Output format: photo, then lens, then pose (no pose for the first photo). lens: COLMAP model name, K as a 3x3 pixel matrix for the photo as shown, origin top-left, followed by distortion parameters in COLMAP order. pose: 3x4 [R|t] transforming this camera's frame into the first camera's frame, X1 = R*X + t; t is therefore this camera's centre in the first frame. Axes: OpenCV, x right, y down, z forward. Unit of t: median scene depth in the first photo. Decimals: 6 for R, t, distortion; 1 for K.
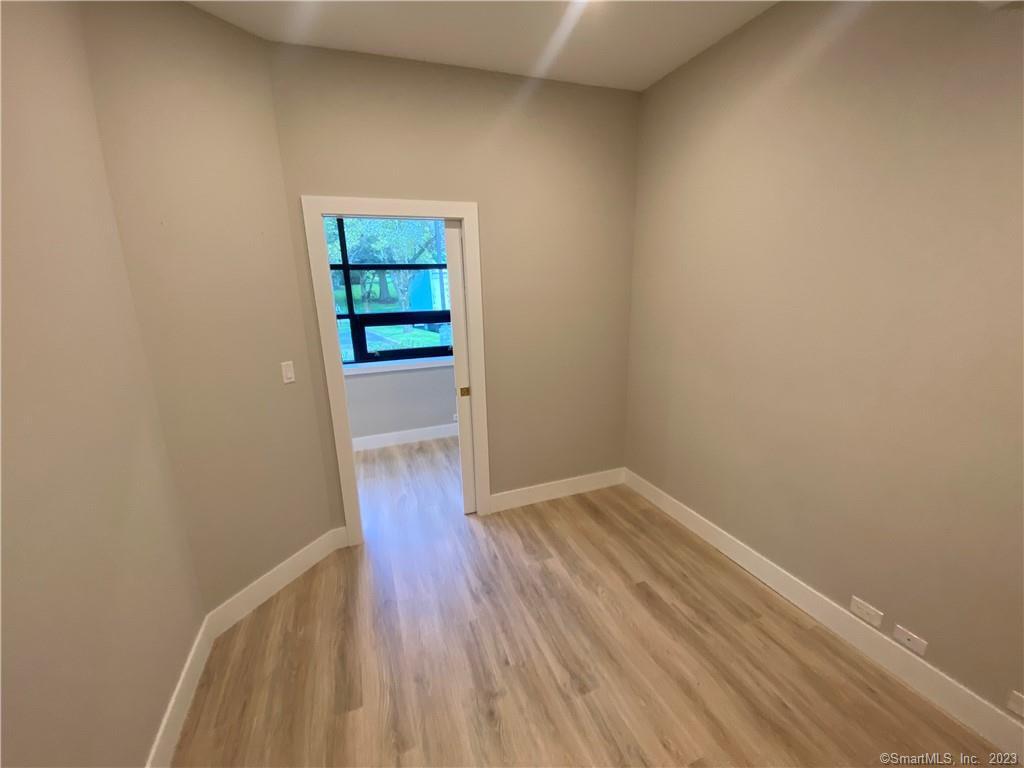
lens RADIAL K [[417.3, 0, 510.6], [0, 417.3, 385.0], [0, 0, 1]] dist [0.022395, -0.021194]
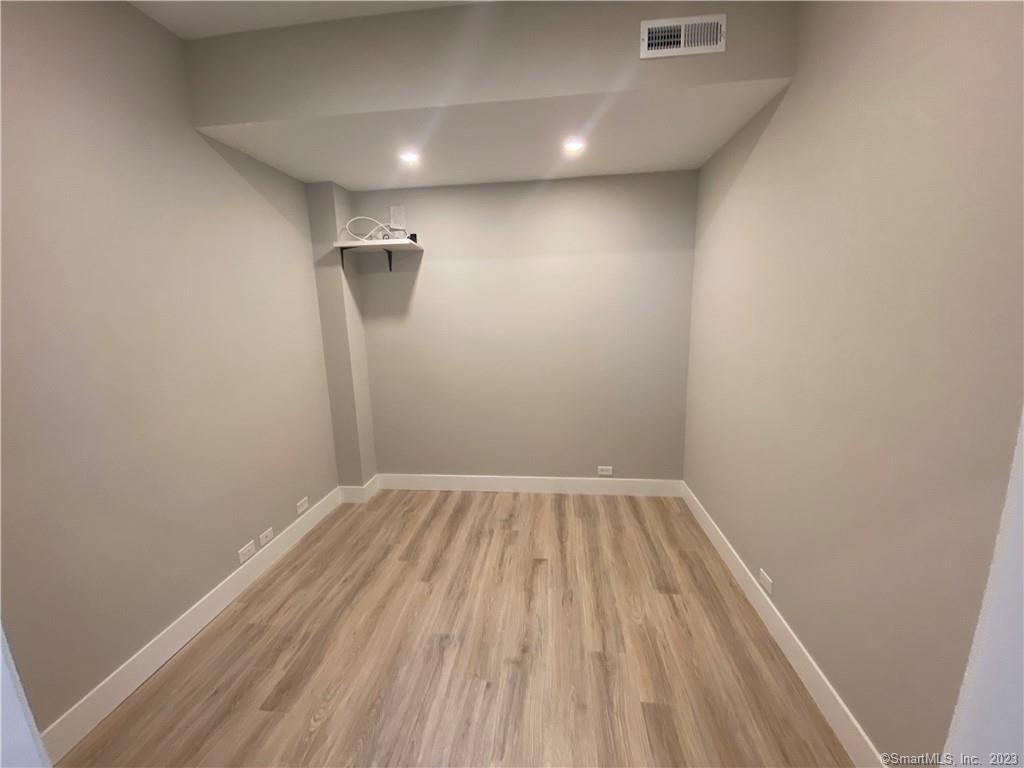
lens RADIAL K [[417.3, 0, 510.6], [0, 417.3, 385.0], [0, 0, 1]] dist [0.022395, -0.021194]
pose [[-0.890598, -0.029096, 0.453861, -0.470473], [0.161331, 0.912839, 0.375095, -0.297116], [-0.425215, 0.407281, -0.808279, 1.507291]]
